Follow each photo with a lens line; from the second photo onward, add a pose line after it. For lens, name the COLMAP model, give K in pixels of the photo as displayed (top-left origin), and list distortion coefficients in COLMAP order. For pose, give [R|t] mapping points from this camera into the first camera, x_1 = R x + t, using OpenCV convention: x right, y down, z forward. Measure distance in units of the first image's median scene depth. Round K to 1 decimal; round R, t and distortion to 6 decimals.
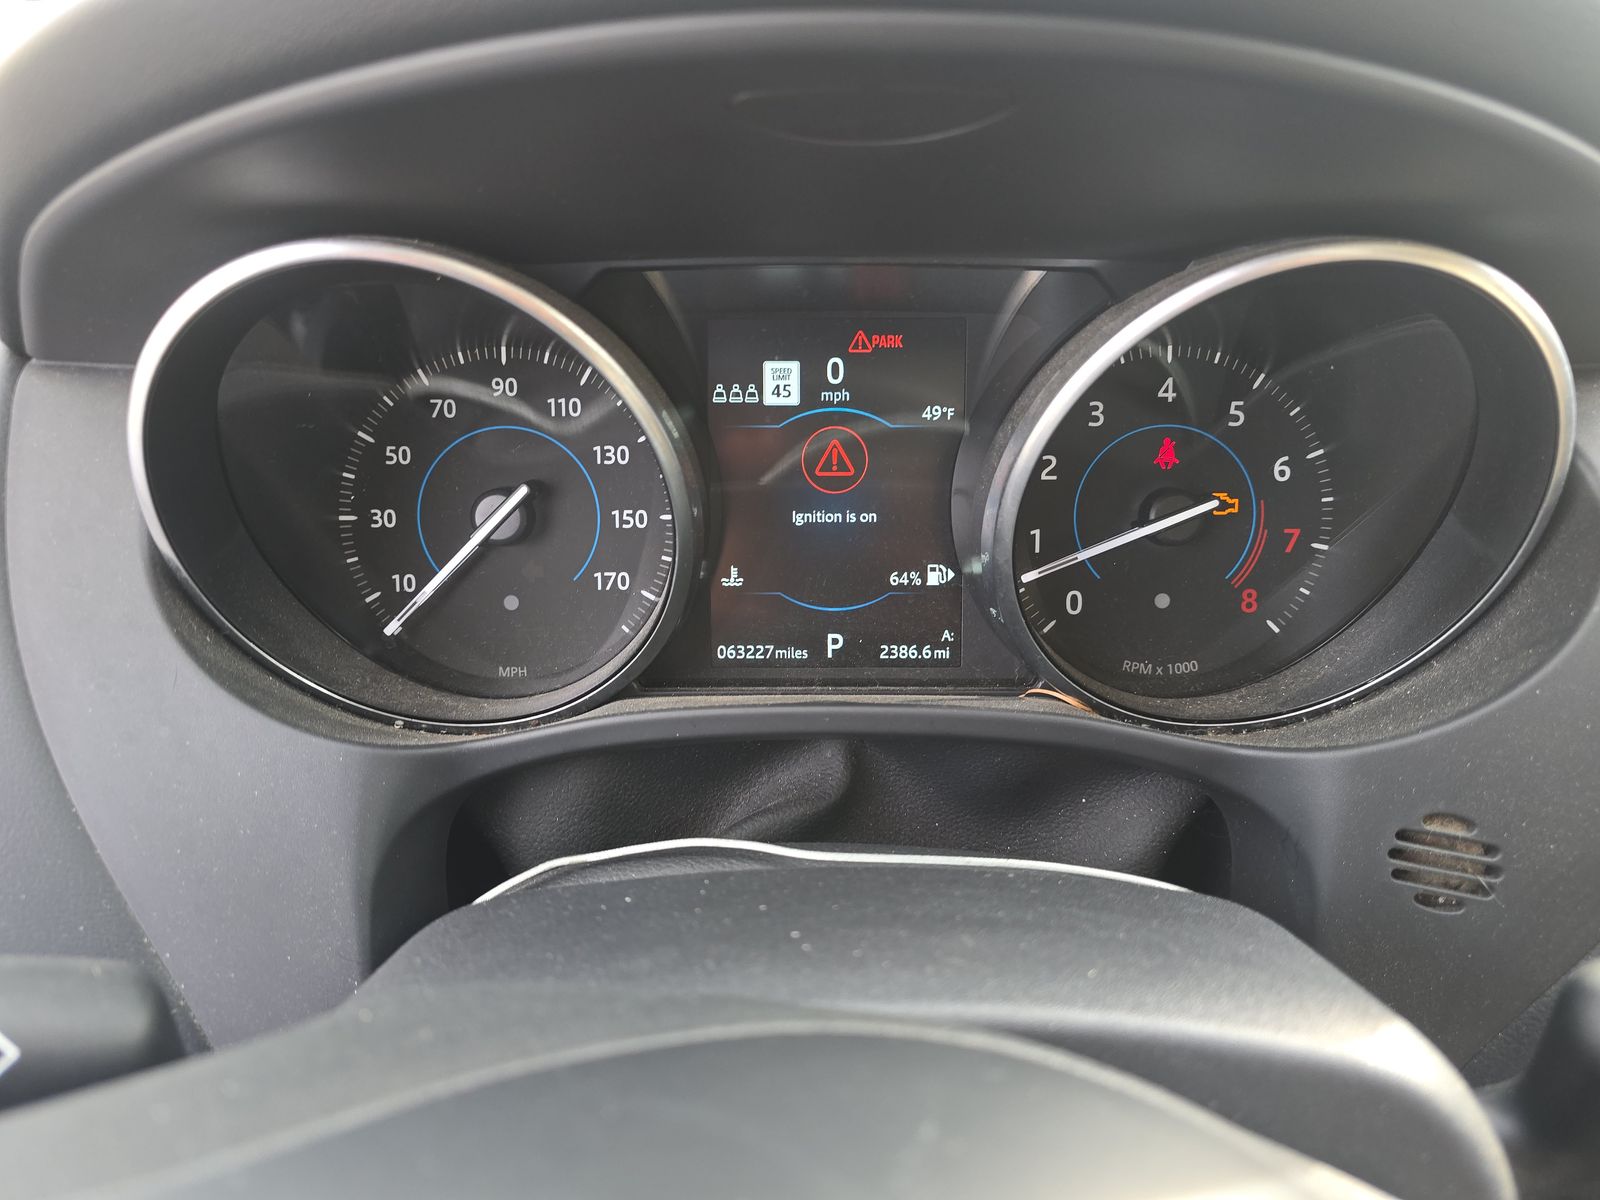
lens RADIAL K [[1063.2, 0, 801.9], [0, 1063.2, 600.8], [0, 0, 1]] dist [0.030944, -0.022603]
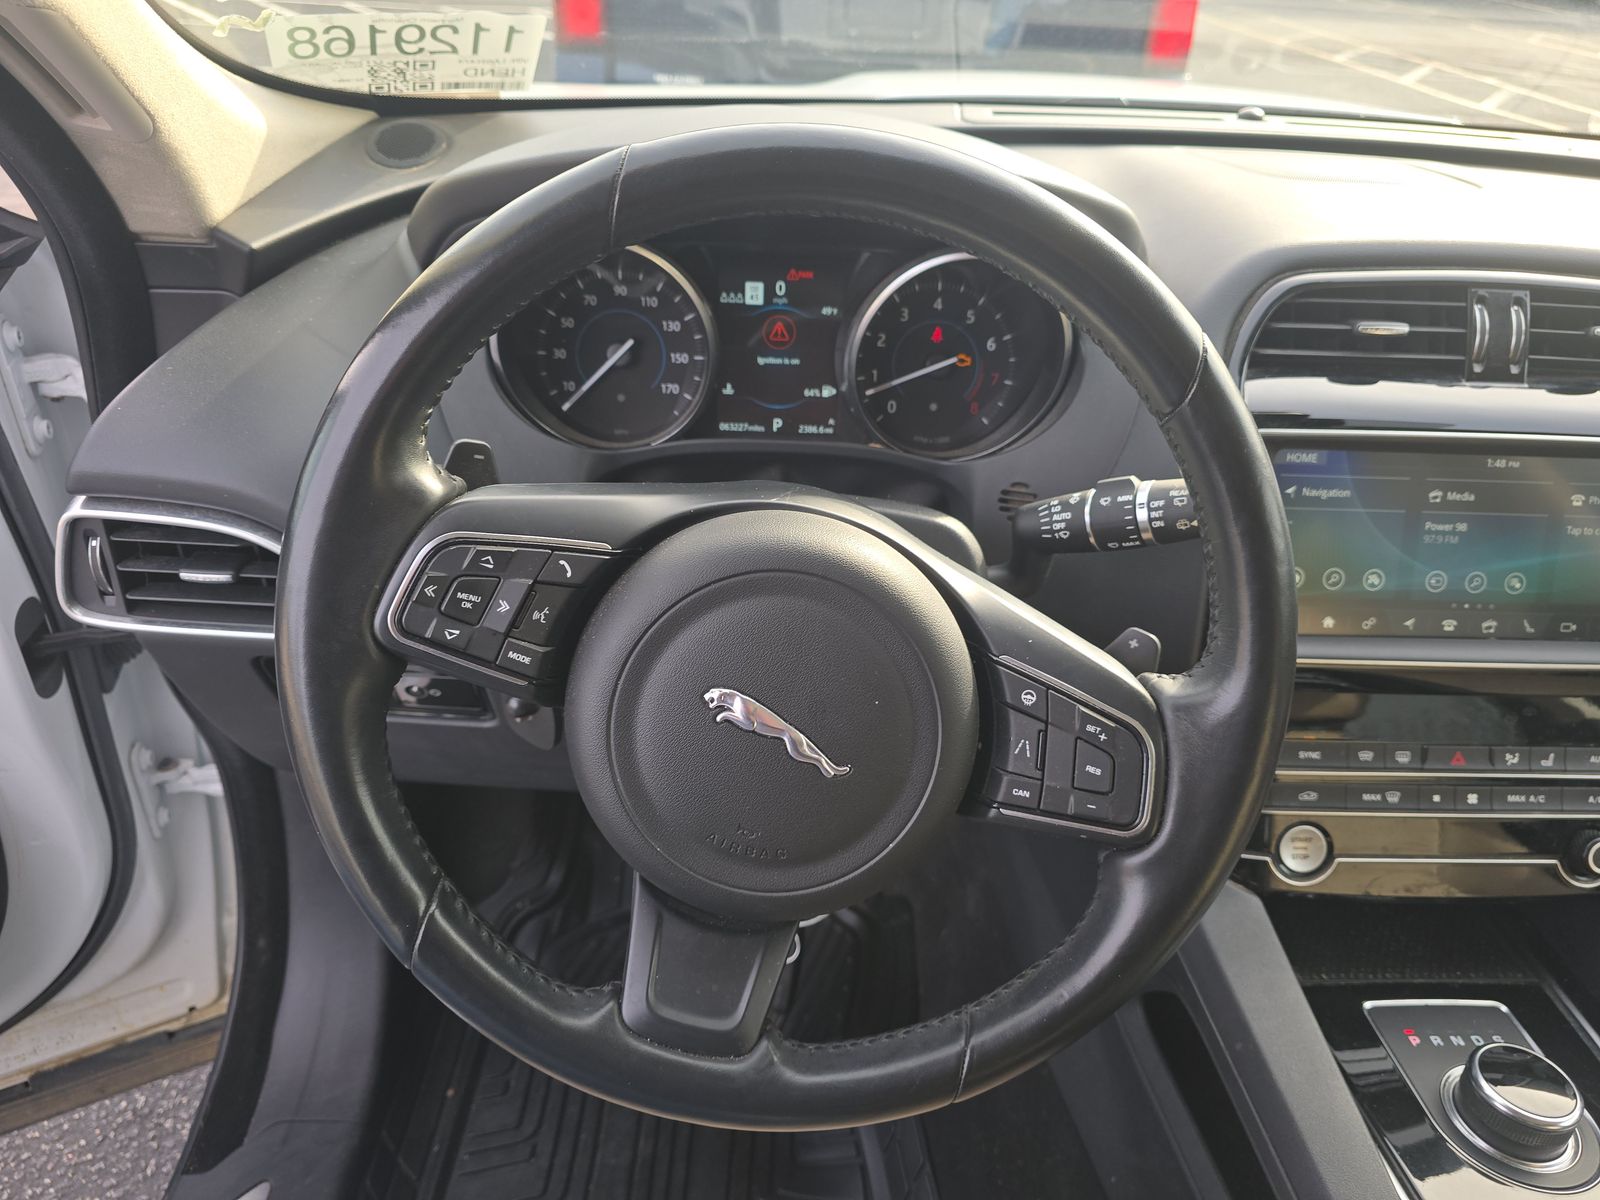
lens RADIAL K [[1063.2, 0, 801.0], [0, 1063.2, 607.9], [0, 0, 1]] dist [0.030944, -0.022603]
pose [[0.998264, 0.021192, 0.054960, -0.029616], [-0.026638, 0.994598, 0.100325, 0.192202], [-0.052537, -0.101615, 0.993436, -1.118695]]
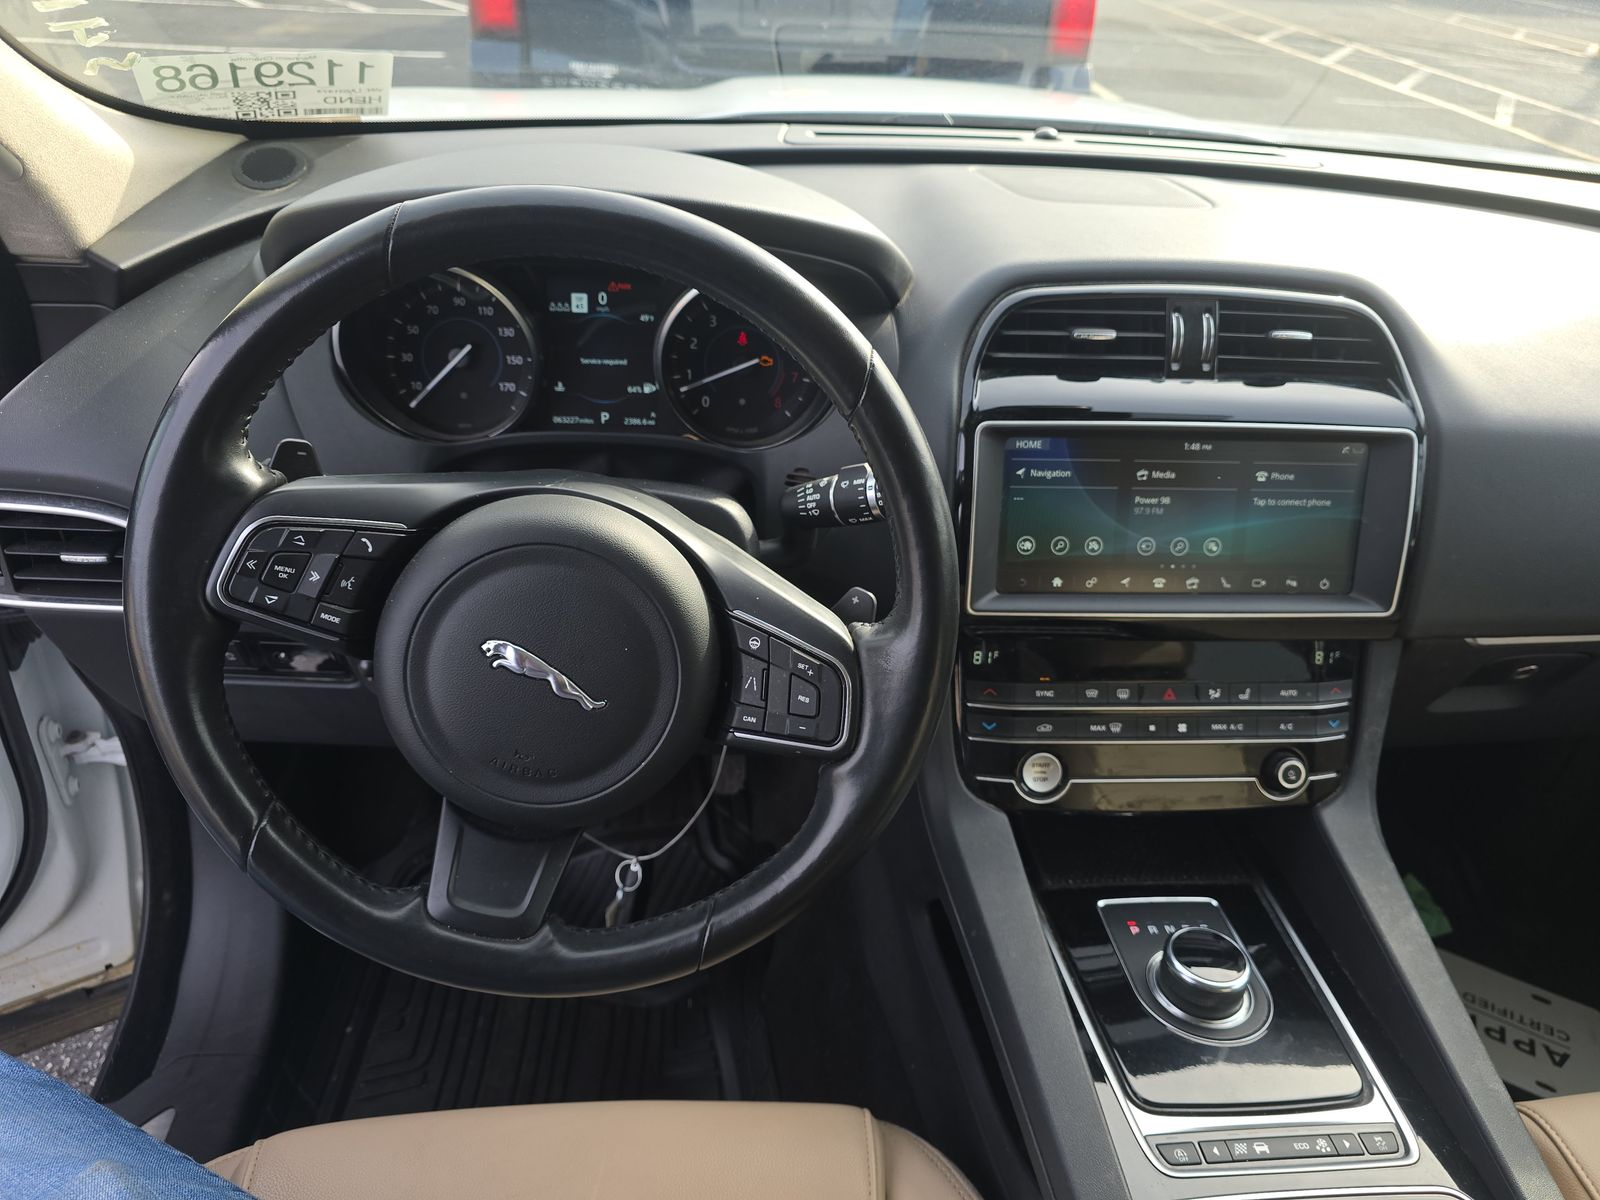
lens RADIAL K [[1063.2, 0, 796.7], [0, 1063.2, 603.5], [0, 0, 1]] dist [0.030944, -0.022603]
pose [[0.995444, 0.002704, 0.095308, 0.235516], [-0.013676, 0.993310, 0.114666, 0.178006], [-0.094360, -0.115447, 0.988822, -1.450613]]
